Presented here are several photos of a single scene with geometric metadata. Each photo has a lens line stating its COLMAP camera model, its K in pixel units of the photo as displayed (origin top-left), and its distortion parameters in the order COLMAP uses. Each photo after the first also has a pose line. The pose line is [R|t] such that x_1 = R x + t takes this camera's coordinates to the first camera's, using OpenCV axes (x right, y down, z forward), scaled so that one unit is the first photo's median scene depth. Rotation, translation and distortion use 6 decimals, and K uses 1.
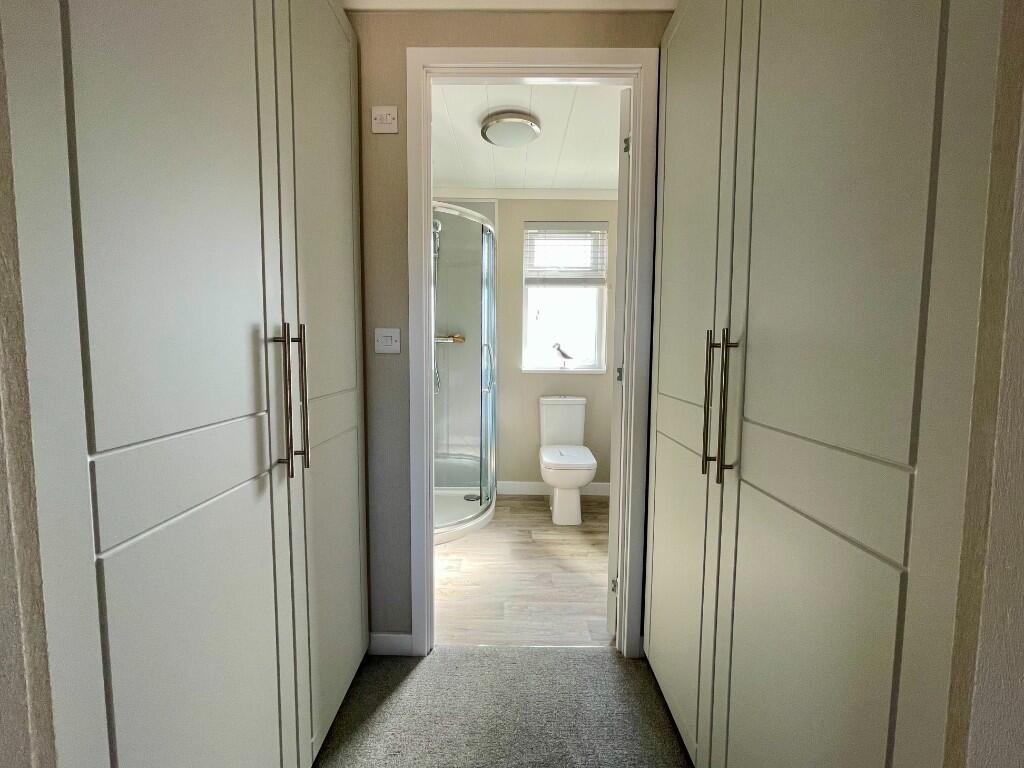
lens RADIAL K [[409.7, 0, 512.0], [0, 409.7, 384.0], [0, 0, 1]] dist [-0.001070, -0.000030]
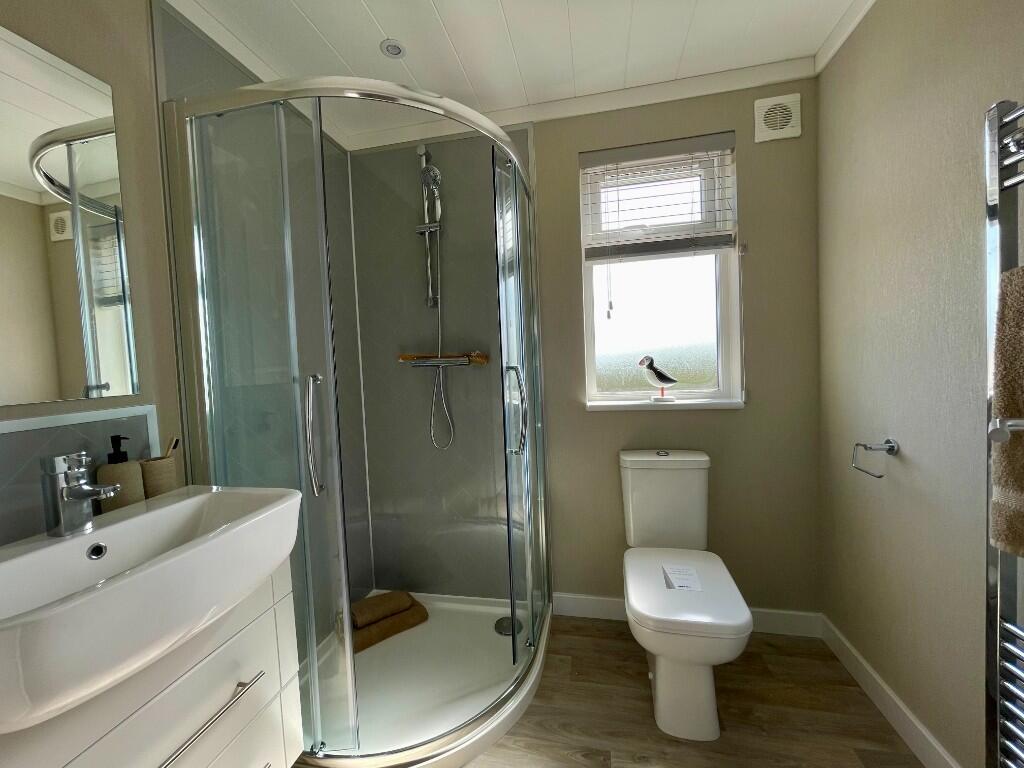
lens RADIAL K [[409.7, 0, 512.0], [0, 409.7, 384.0], [0, 0, 1]] dist [-0.001070, -0.000030]
pose [[0.977829, -0.042459, -0.205058, 0.042264], [0.036715, 0.998822, -0.031736, -0.050771], [0.206163, 0.023503, 0.978235, 0.414220]]
